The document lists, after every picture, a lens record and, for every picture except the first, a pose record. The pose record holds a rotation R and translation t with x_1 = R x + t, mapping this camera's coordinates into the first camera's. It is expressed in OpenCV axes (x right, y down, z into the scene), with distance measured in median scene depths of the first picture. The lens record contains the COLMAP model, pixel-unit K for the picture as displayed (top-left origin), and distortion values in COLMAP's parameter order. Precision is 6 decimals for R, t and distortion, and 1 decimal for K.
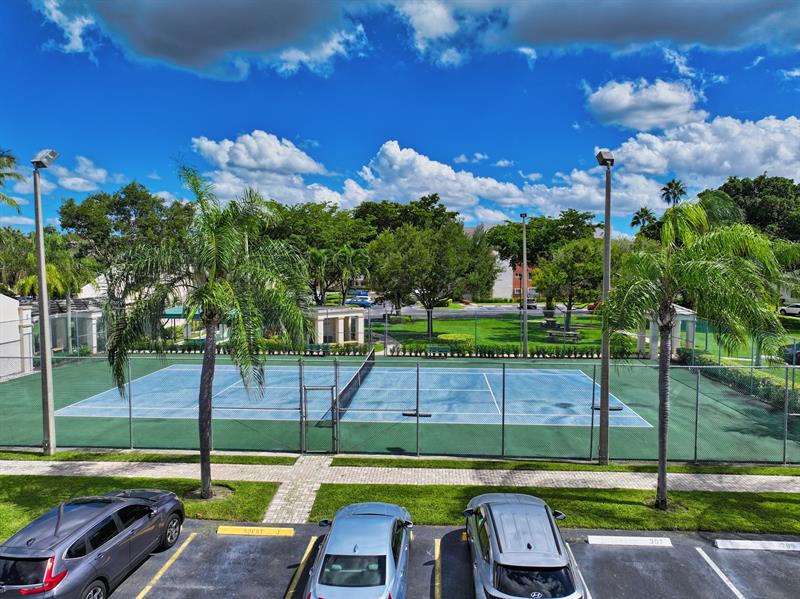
lens RADIAL K [[560.6, 0, 400.0], [0, 560.6, 299.5], [0, 0, 1]] dist [0.006196, 0.001246]
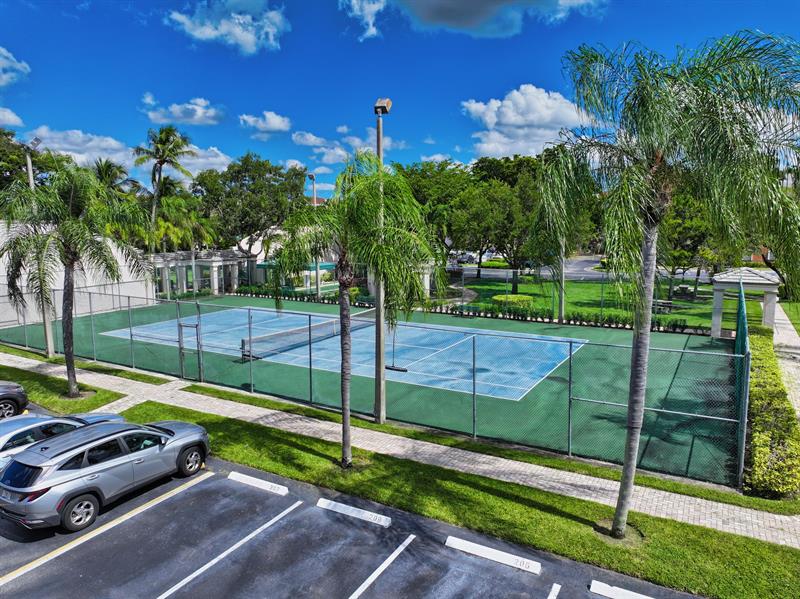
lens RADIAL K [[568.7, 0, 400.0], [0, 568.7, 299.5], [0, 0, 1]] dist [0.009893, 0.002369]
pose [[0.892460, 0.055417, -0.447709, 0.398563], [-0.024495, 0.996915, 0.074570, 0.004094], [0.450461, -0.055585, 0.891064, 0.076545]]
